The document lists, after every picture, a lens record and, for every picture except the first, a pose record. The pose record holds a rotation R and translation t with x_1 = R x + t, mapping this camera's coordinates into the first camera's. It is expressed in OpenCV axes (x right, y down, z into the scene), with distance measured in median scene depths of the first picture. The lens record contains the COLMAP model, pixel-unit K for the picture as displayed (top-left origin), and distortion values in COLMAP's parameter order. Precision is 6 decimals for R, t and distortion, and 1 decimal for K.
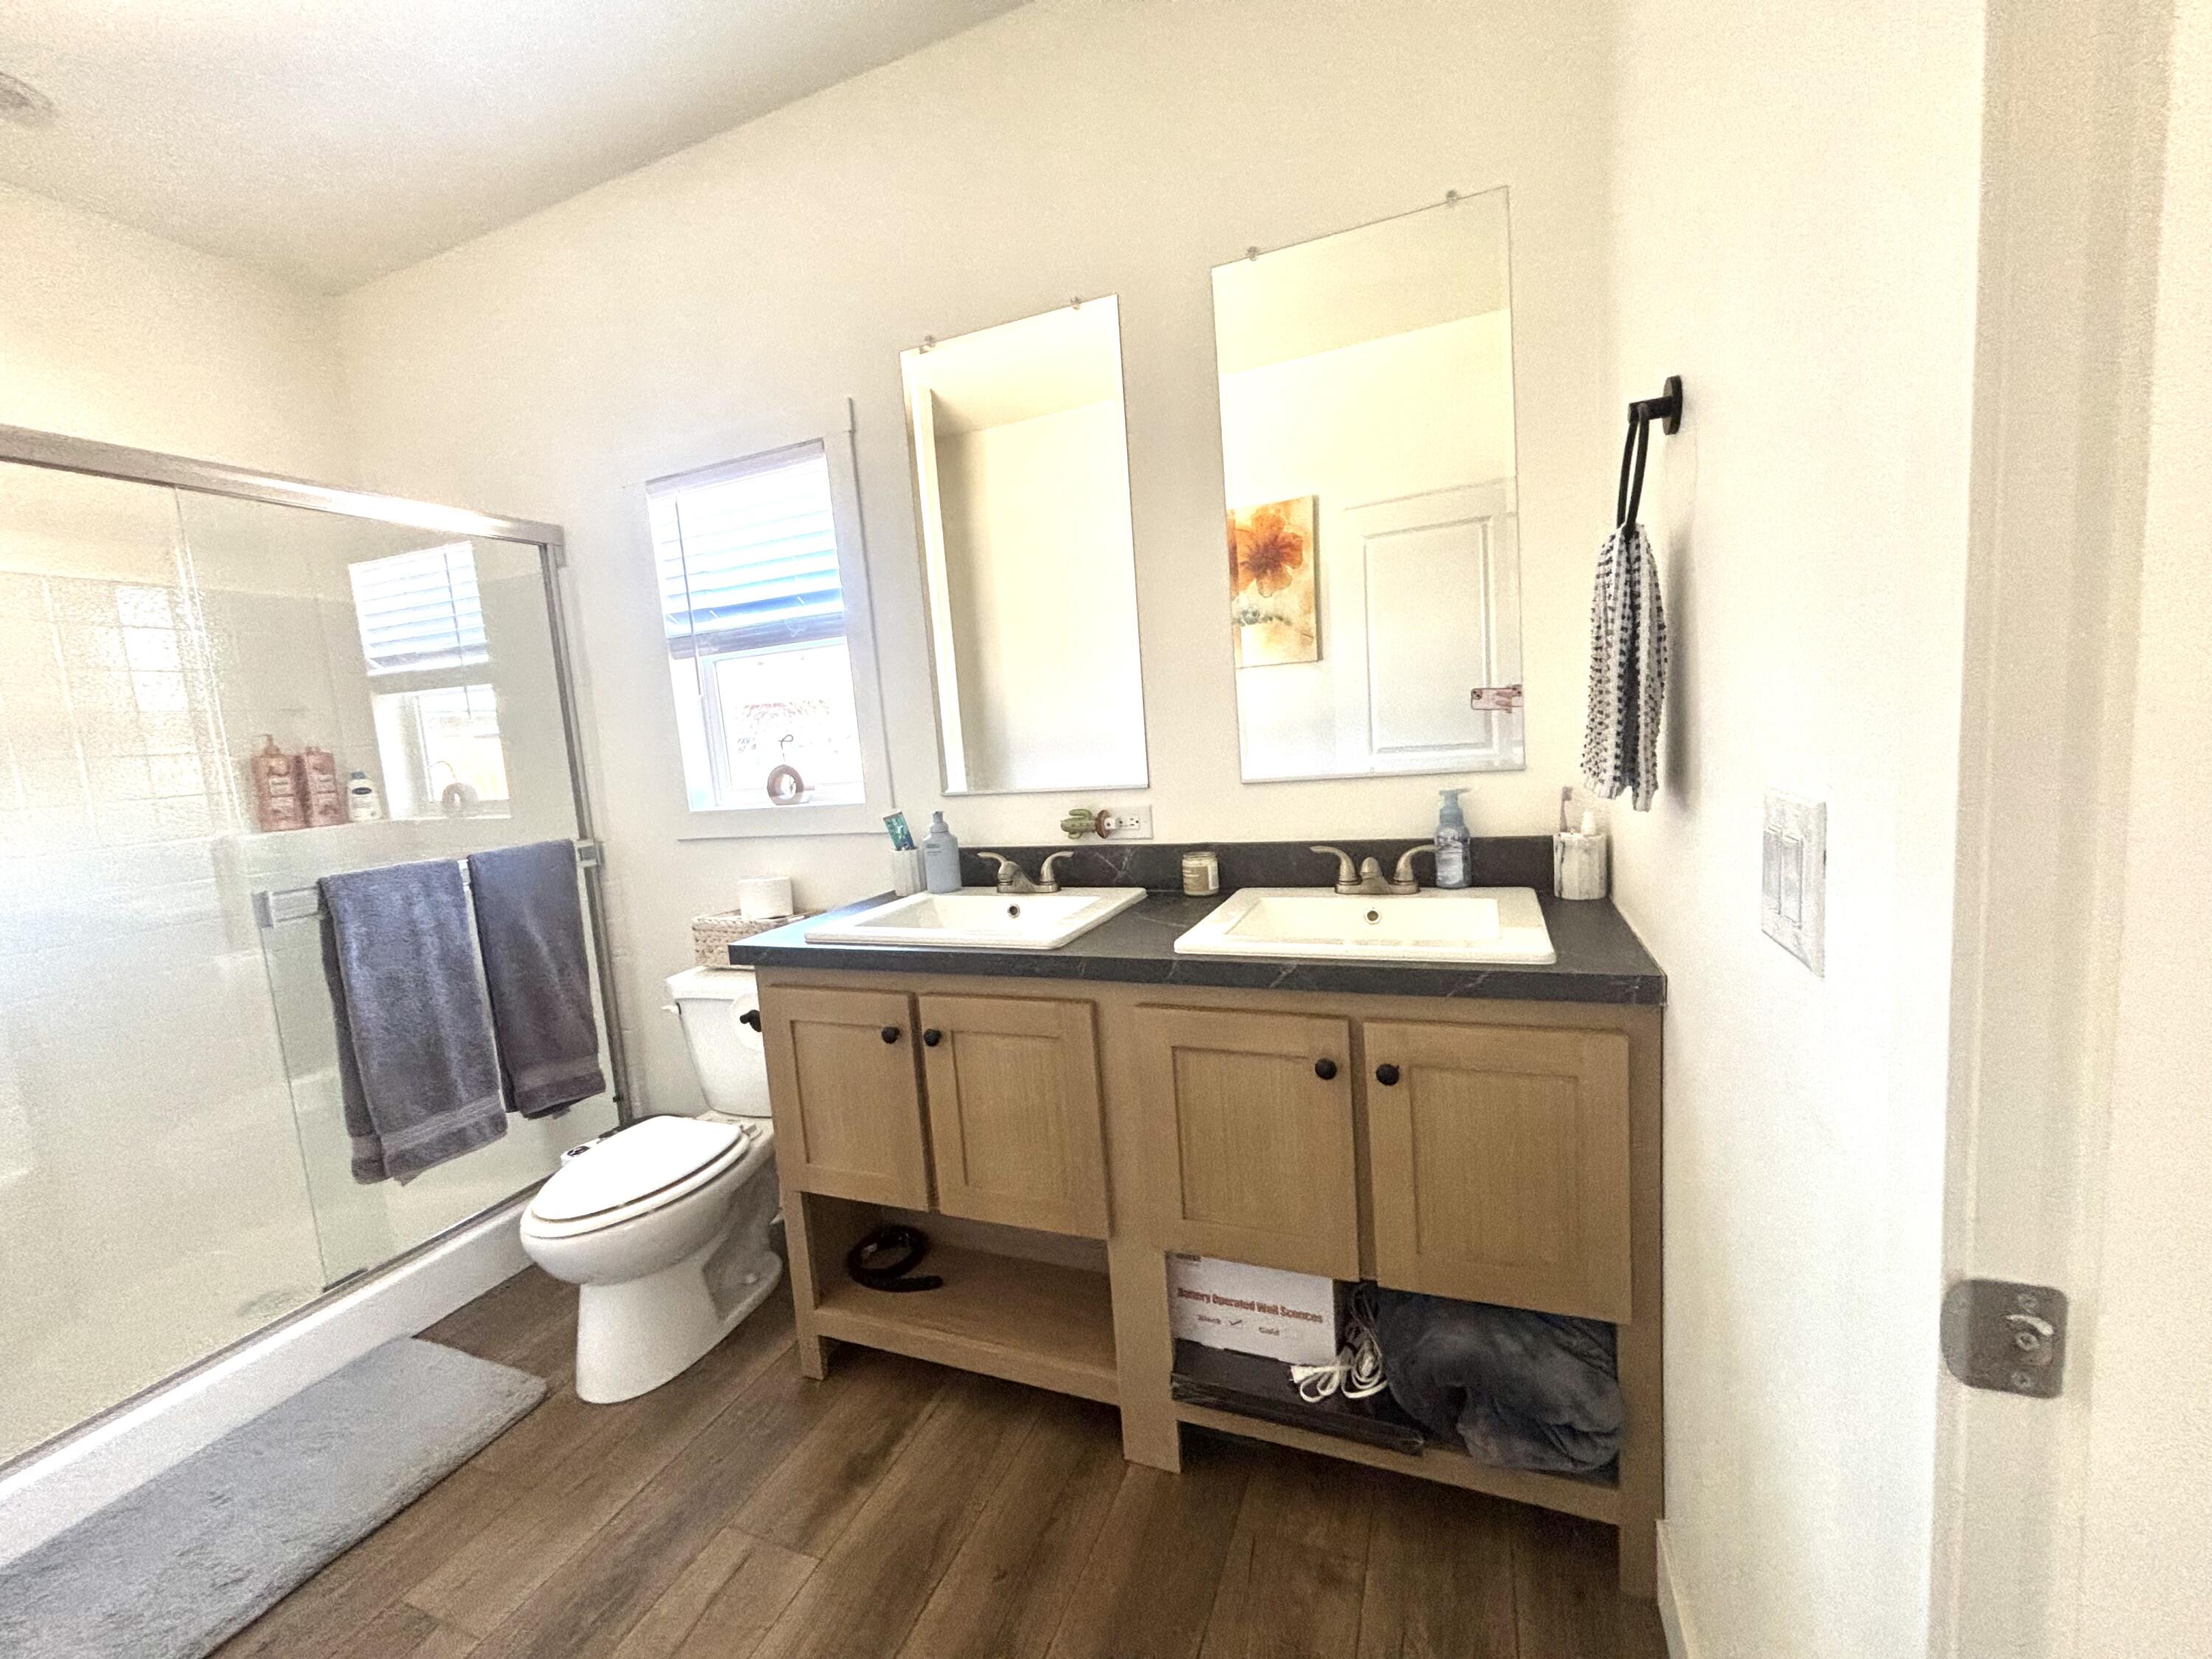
lens RADIAL K [[883.7, 0, 1092.0], [0, 883.7, 834.8], [0, 0, 1]] dist [-0.000100, 0.000377]
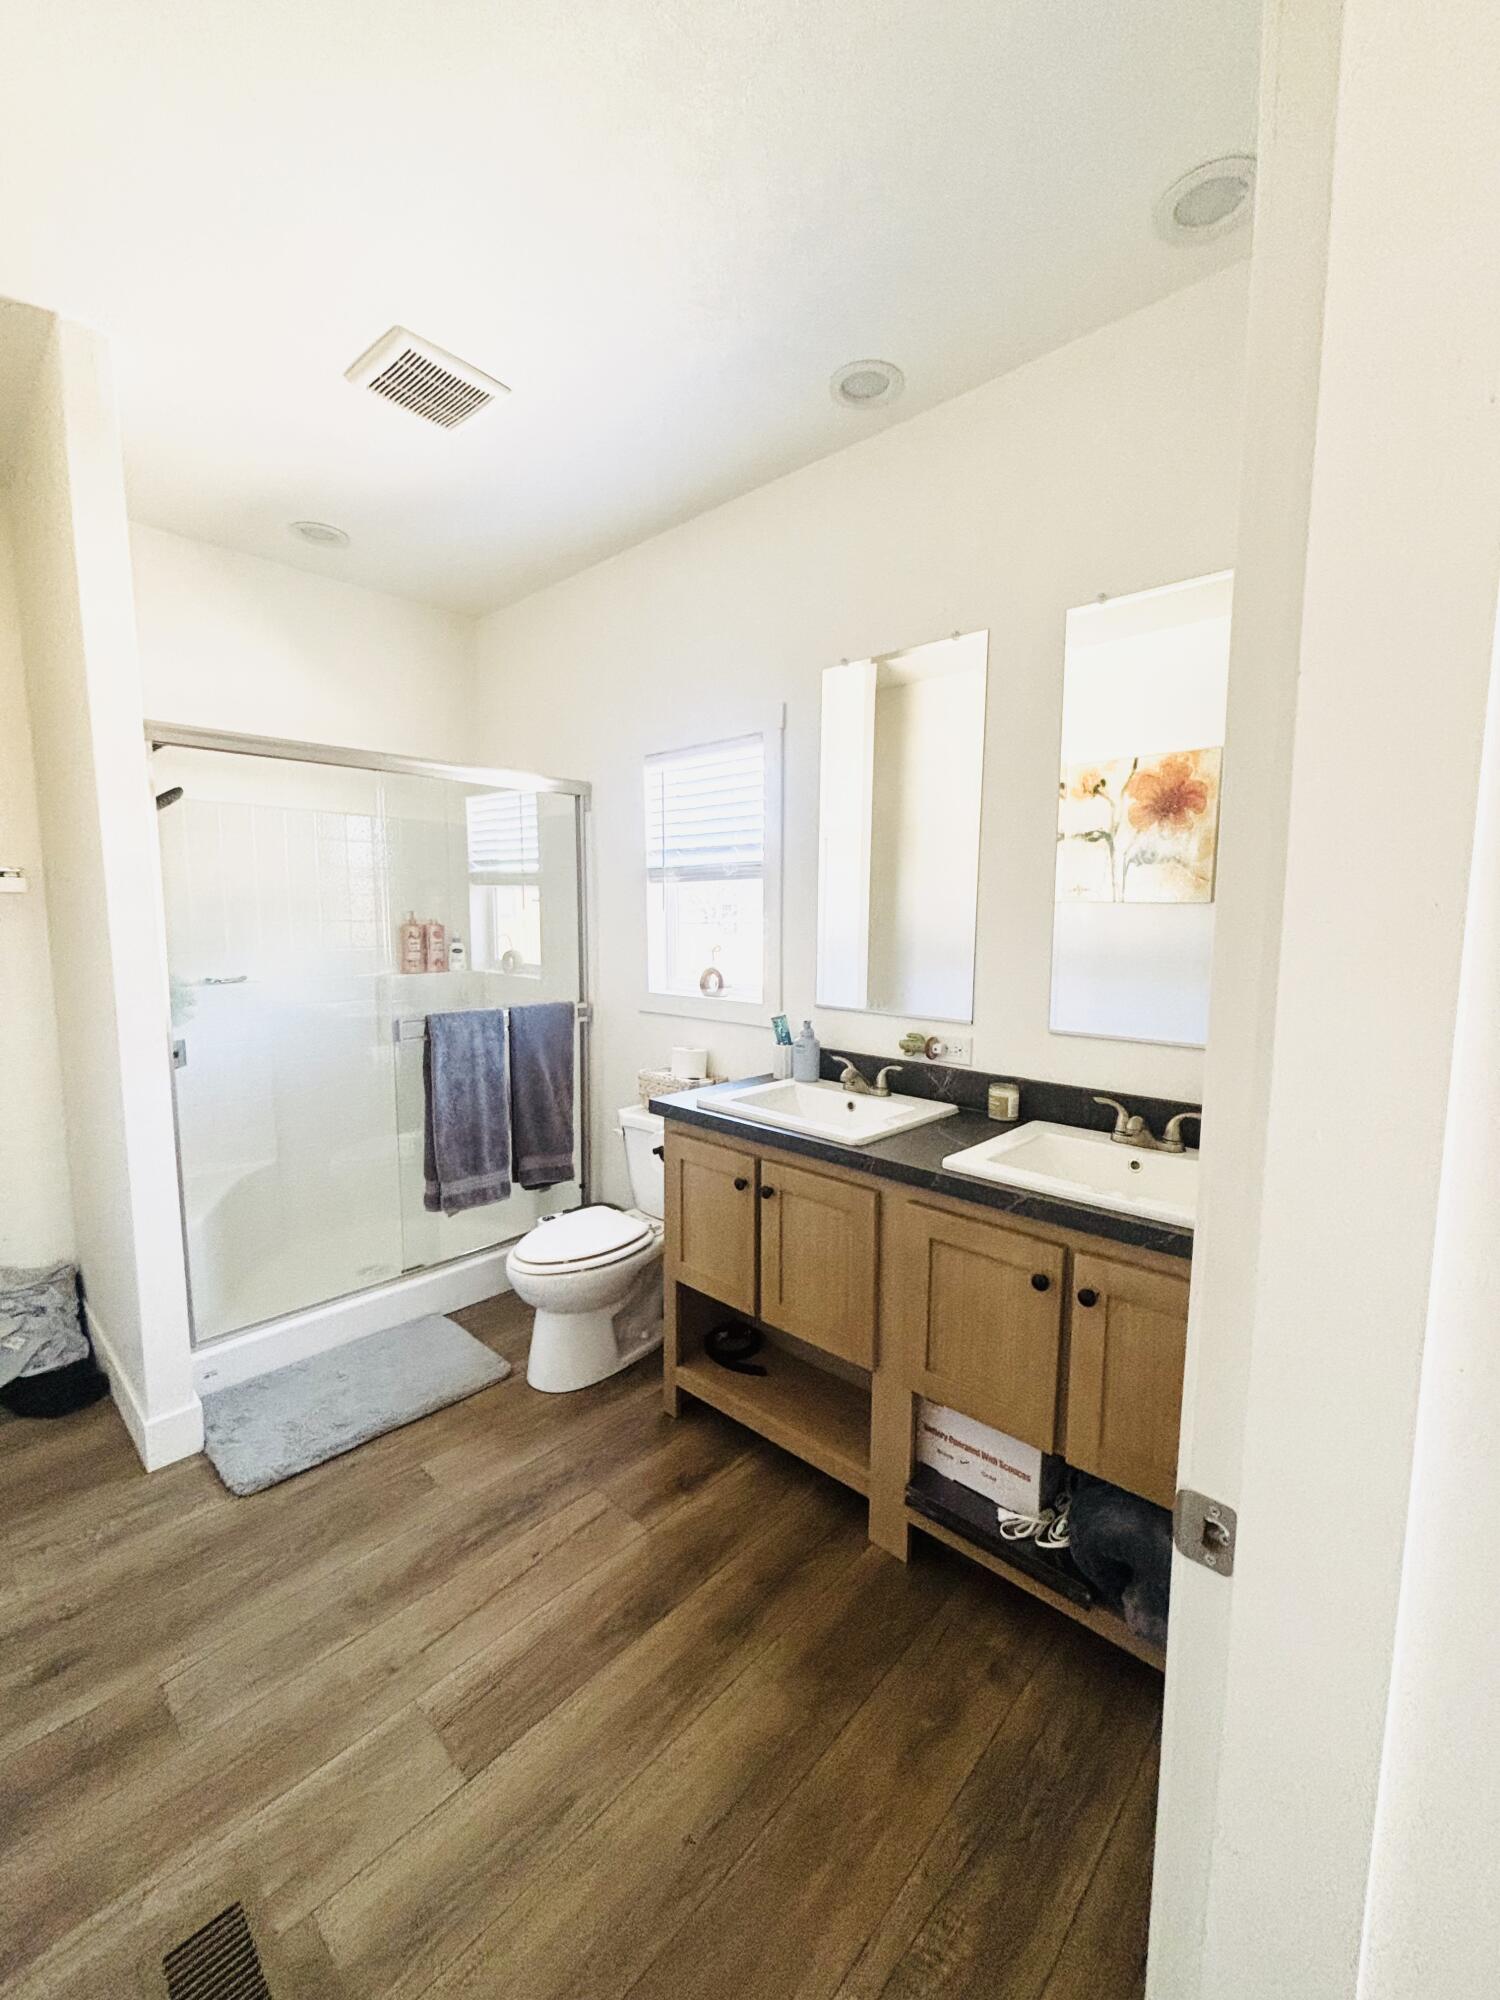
lens RADIAL K [[799.0, 0, 750.0], [0, 799.0, 1000.0], [0, 0, 1]] dist [-0.000100, 0.000377]
pose [[0.934850, 0.116381, -0.335427, 0.143196], [-0.114889, 0.993080, 0.024359, -0.078252], [0.335940, 0.015765, 0.941751, -0.152120]]
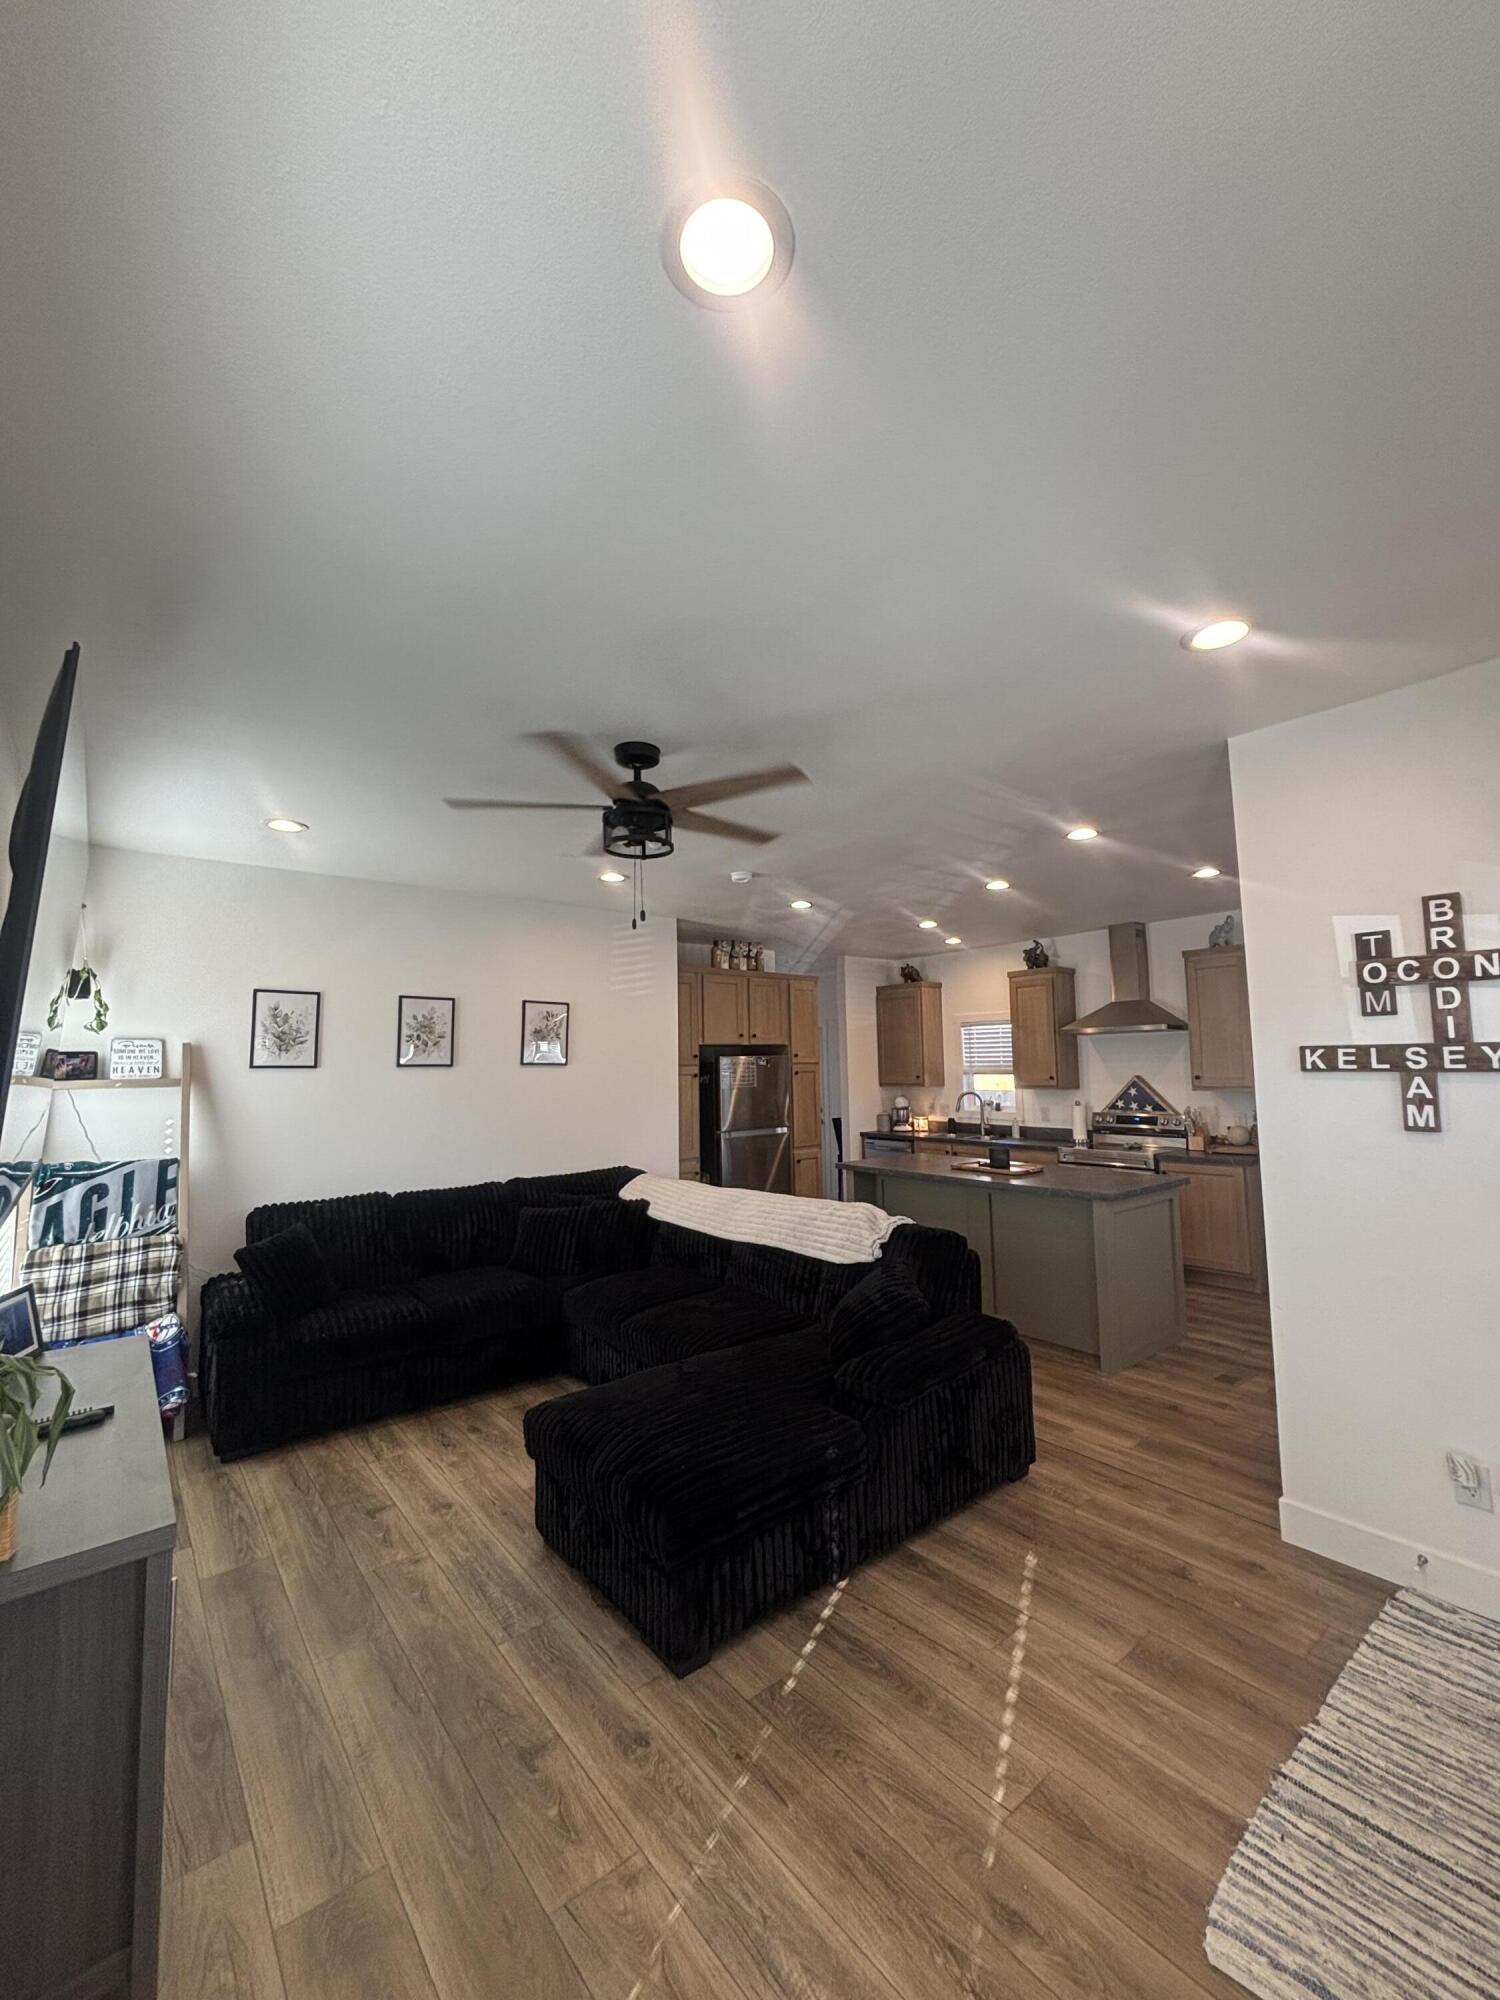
lens RADIAL K [[826.1, 0, 750.0], [0, 826.1, 1000.0], [0, 0, 1]] dist [0.011001, 0.000628]
pose [[0.484561, 0.133680, 0.864483, -3.925633], [0.084362, 0.976506, -0.198289, 0.021138], [-0.870680, 0.169012, 0.461899, 0.375575]]
